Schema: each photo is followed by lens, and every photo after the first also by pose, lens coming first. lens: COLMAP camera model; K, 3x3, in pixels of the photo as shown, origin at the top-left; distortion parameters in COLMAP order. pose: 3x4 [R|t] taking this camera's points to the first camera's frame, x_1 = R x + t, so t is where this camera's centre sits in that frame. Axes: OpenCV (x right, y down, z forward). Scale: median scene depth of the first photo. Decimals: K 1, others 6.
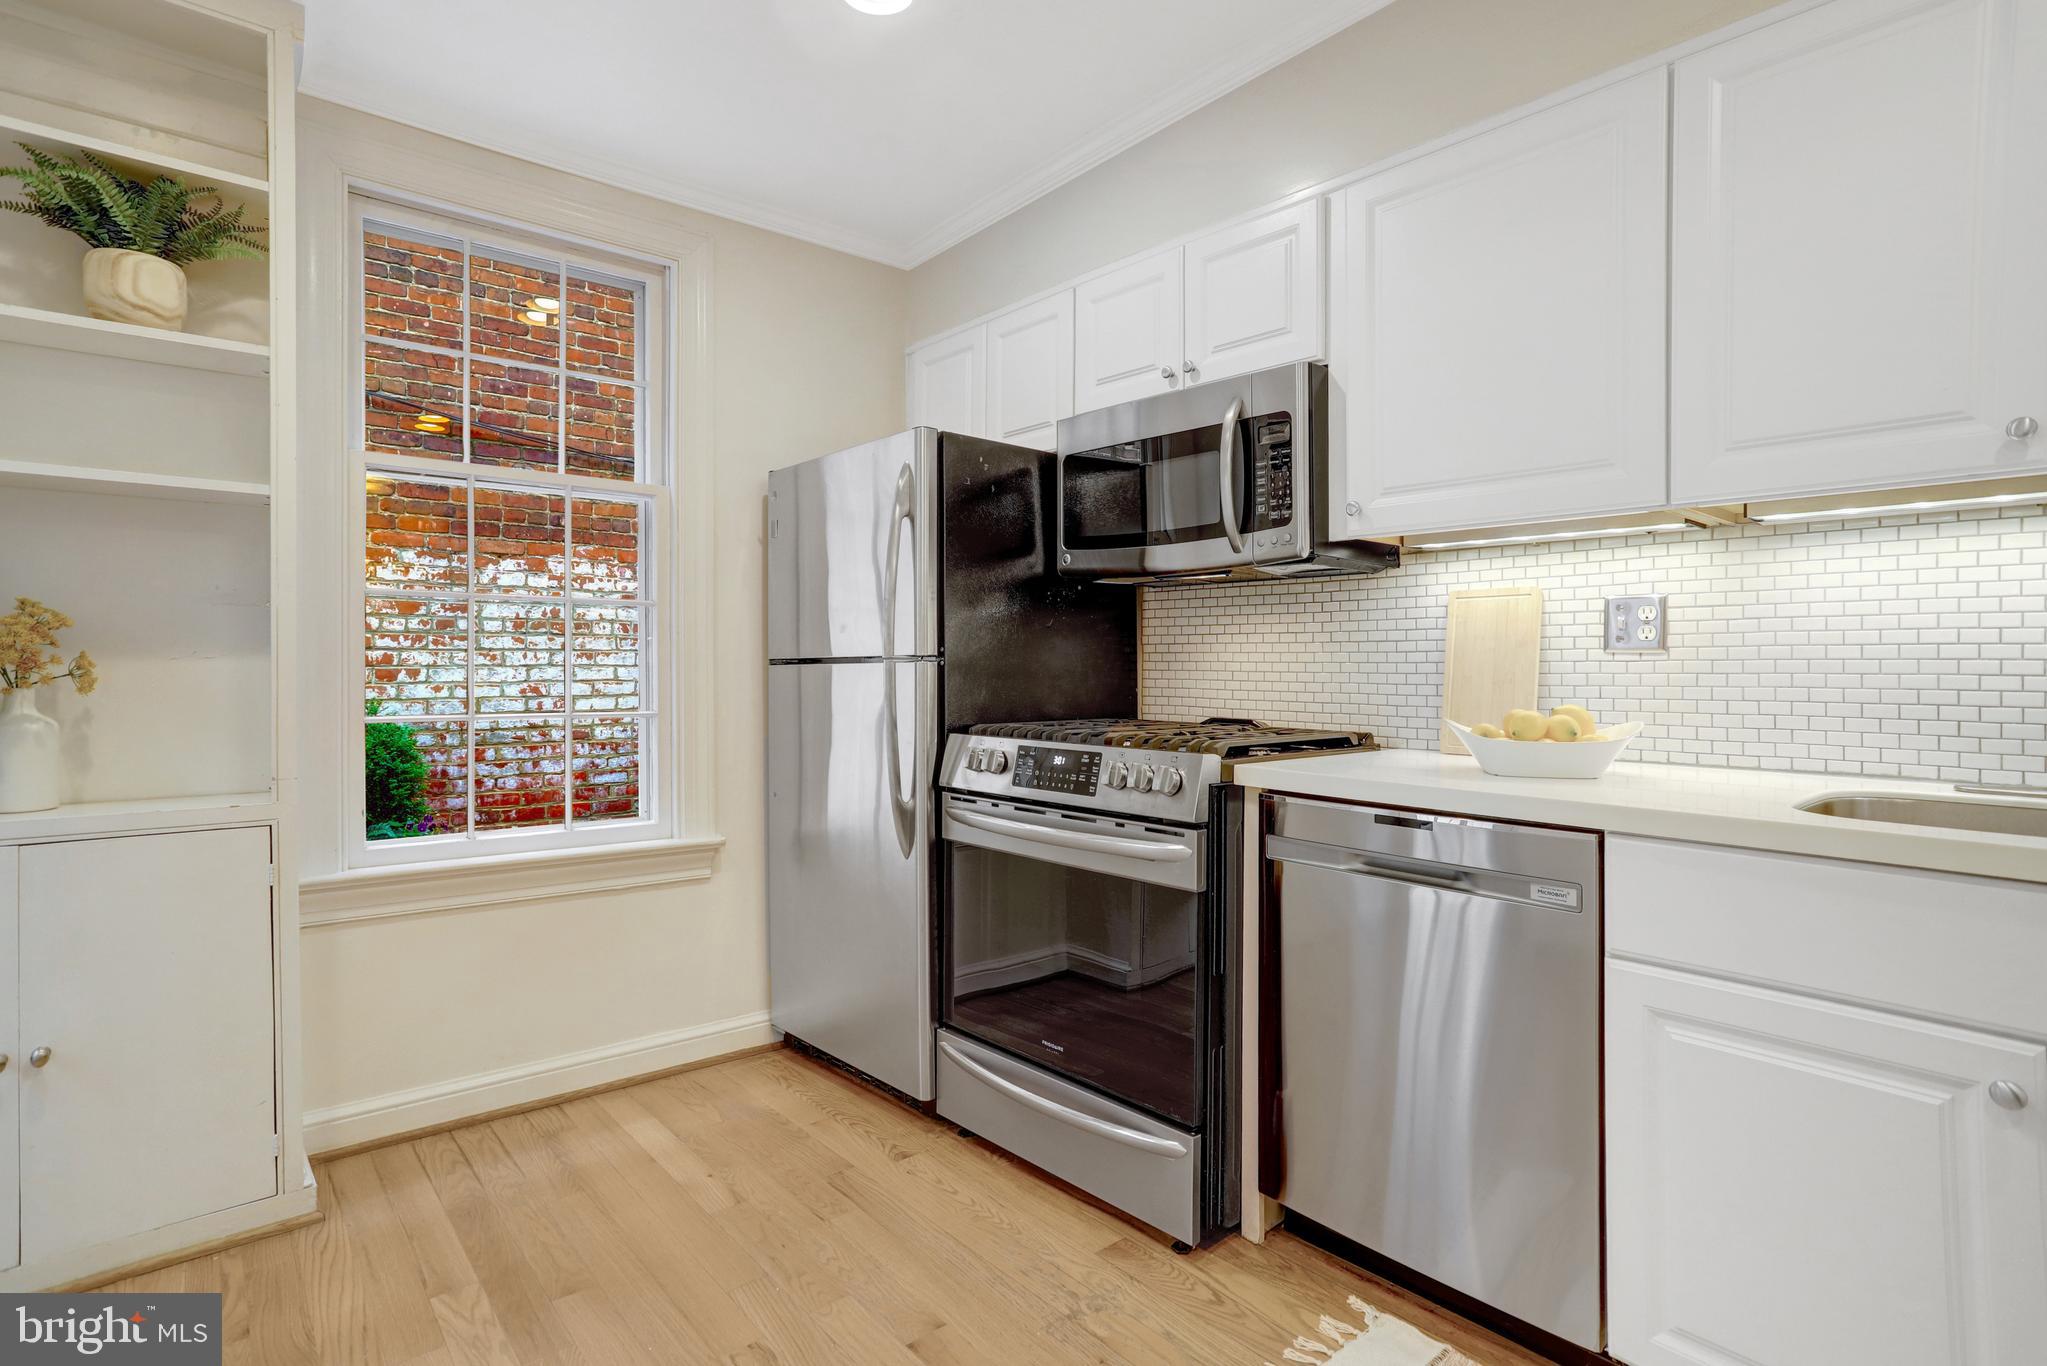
lens RADIAL K [[1033.9, 0, 1022.1], [0, 1033.9, 632.9], [0, 0, 1]] dist [-0.050418, 0.023534]
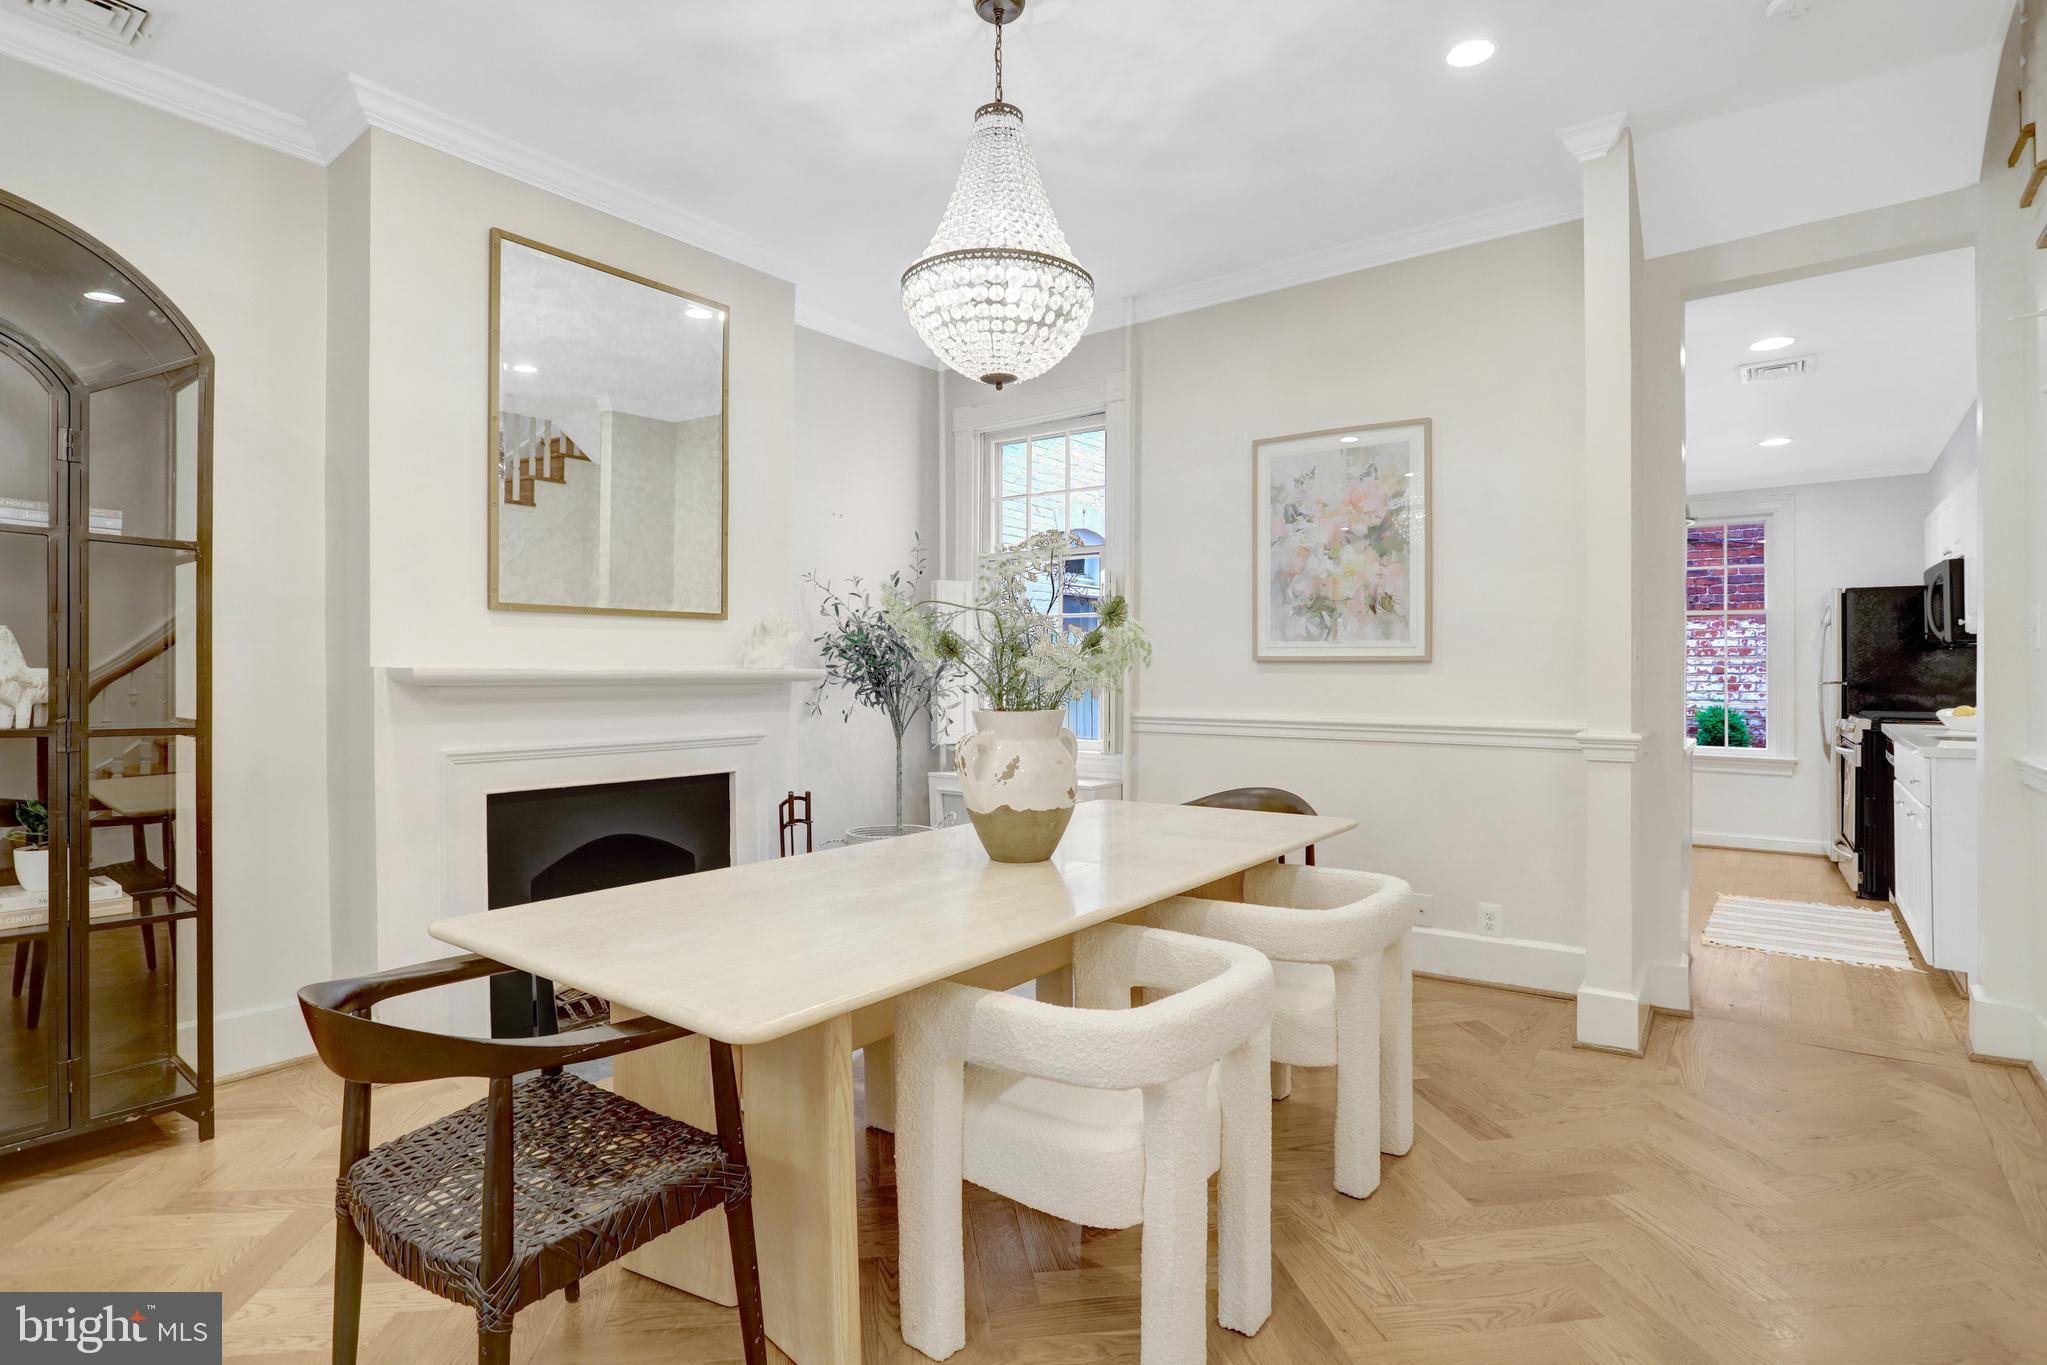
lens RADIAL K [[1006.7, 0, 1023.5], [0, 1006.7, 682.5], [0, 0, 1]] dist [-0.010644, -0.000409]
pose [[0.220961, 0.005956, -0.975264, 1.737484], [0.032389, 0.999385, 0.013442, -0.068858], [0.974745, -0.034558, 0.220633, -1.355711]]
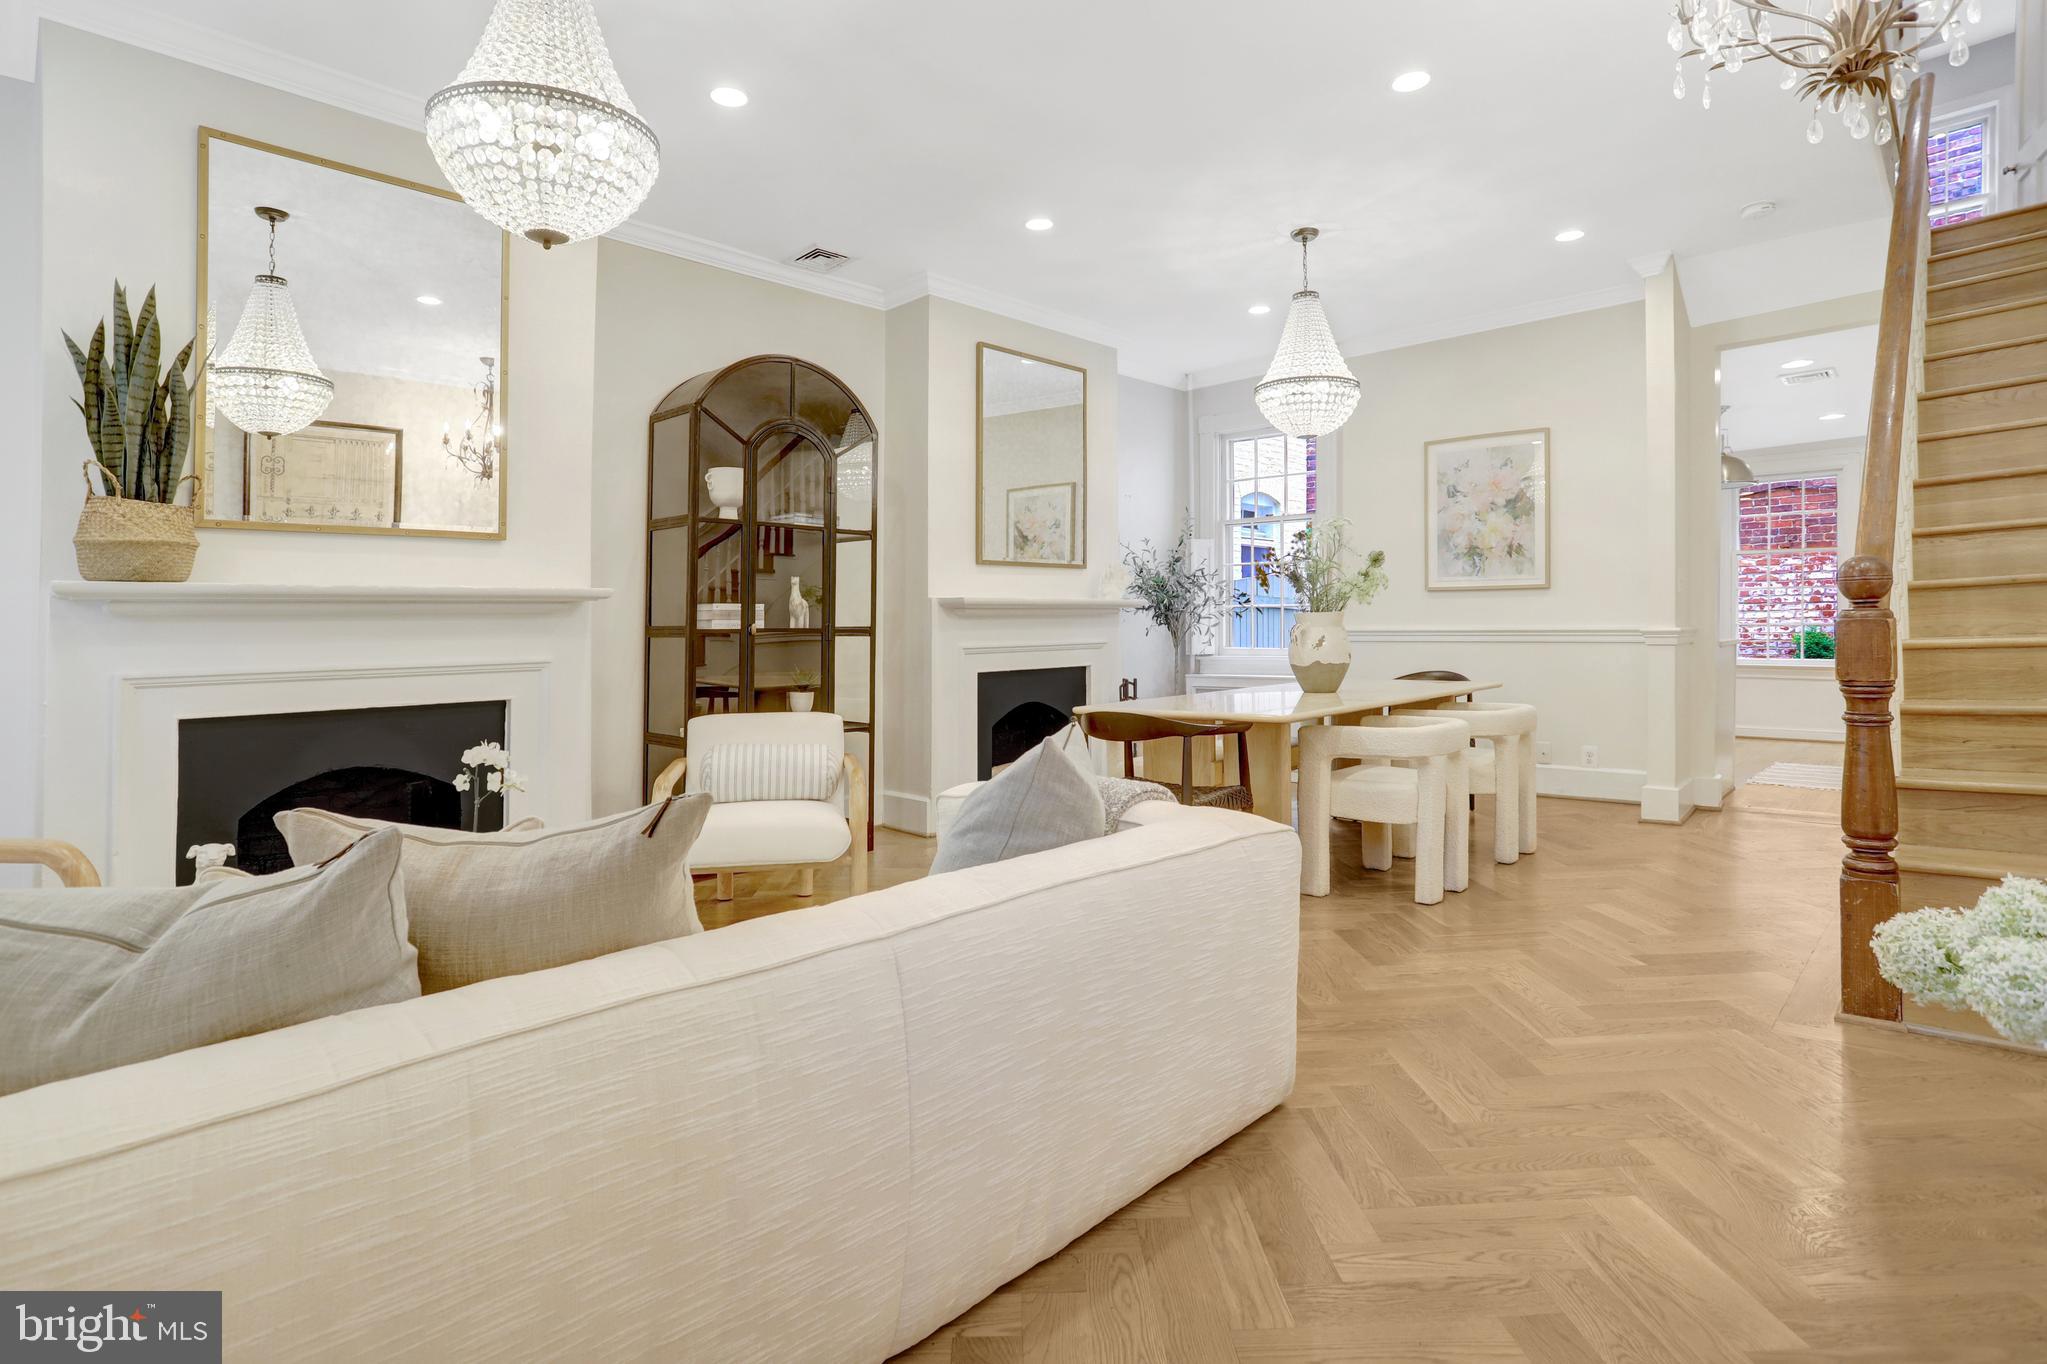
lens RADIAL K [[1021.3, 0, 1033.7], [0, 1021.3, 649.9], [0, 0, 1]] dist [-0.004146, 0.000211]
pose [[0.130509, 0.021266, -0.991219, 2.551758], [0.045550, 0.998586, 0.027422, -0.037299], [0.990400, -0.048729, 0.129355, -1.894813]]
